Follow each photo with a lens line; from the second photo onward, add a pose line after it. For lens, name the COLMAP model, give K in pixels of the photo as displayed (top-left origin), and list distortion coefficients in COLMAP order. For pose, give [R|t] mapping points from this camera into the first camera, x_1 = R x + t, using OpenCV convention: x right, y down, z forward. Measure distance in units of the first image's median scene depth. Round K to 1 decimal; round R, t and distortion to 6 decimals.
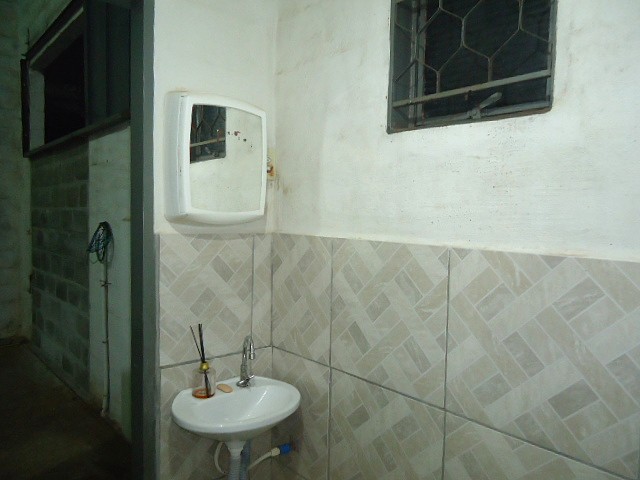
lens RADIAL K [[496.1, 0, 320.0], [0, 496.1, 240.0], [0, 0, 1]] dist [-0.002208, -0.002258]
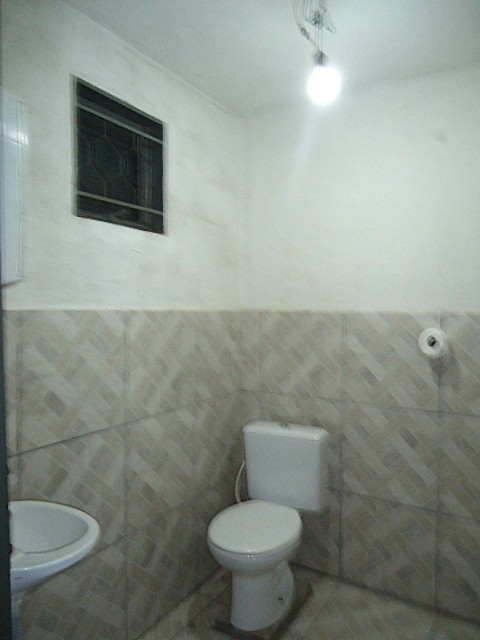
lens RADIAL K [[496.1, 0, 240.0], [0, 496.1, 320.0], [0, 0, 1]] dist [-0.002208, -0.002258]
pose [[-0.327536, -0.047030, 0.943667, -1.144289], [0.035025, 0.997470, 0.061868, -0.033148], [-0.944189, 0.053316, -0.325060, 1.082766]]
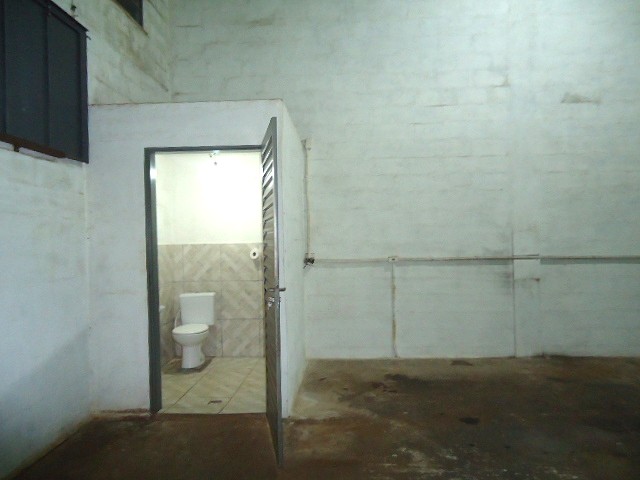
lens RADIAL K [[496.1, 0, 320.0], [0, 496.1, 240.0], [0, 0, 1]] dist [-0.002208, -0.002258]
pose [[-0.700169, -0.002007, 0.713975, -3.013223], [0.041722, 0.998172, 0.043721, -0.113481], [-0.712758, 0.060400, -0.698805, 2.368424]]
